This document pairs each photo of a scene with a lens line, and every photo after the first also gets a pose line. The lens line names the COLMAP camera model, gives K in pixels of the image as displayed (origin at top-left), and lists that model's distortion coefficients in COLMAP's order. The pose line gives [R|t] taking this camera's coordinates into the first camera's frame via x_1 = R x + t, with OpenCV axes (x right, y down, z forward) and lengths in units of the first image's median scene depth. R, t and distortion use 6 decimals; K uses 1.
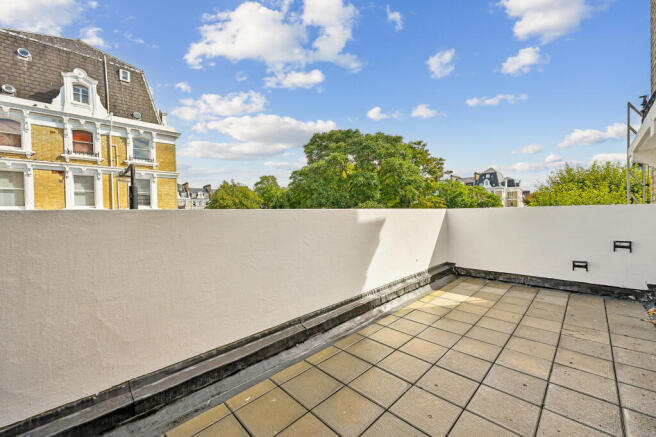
lens RADIAL K [[260.5, 0, 327.5], [0, 260.5, 218.1], [0, 0, 1]] dist [-0.002285, -0.000198]
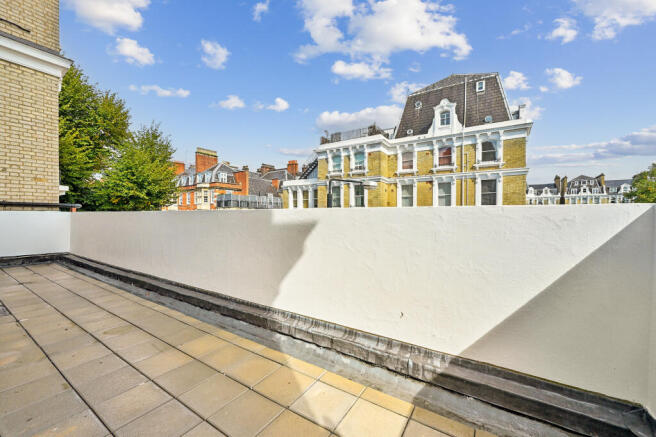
lens RADIAL K [[260.5, 0, 328.7], [0, 260.5, 216.2], [0, 0, 1]] dist [-0.002285, -0.000198]
pose [[0.221750, 0.022069, -0.974854, 0.175893], [-0.027058, 0.999498, 0.016472, -0.005464], [0.974728, 0.022725, 0.222236, 0.171584]]
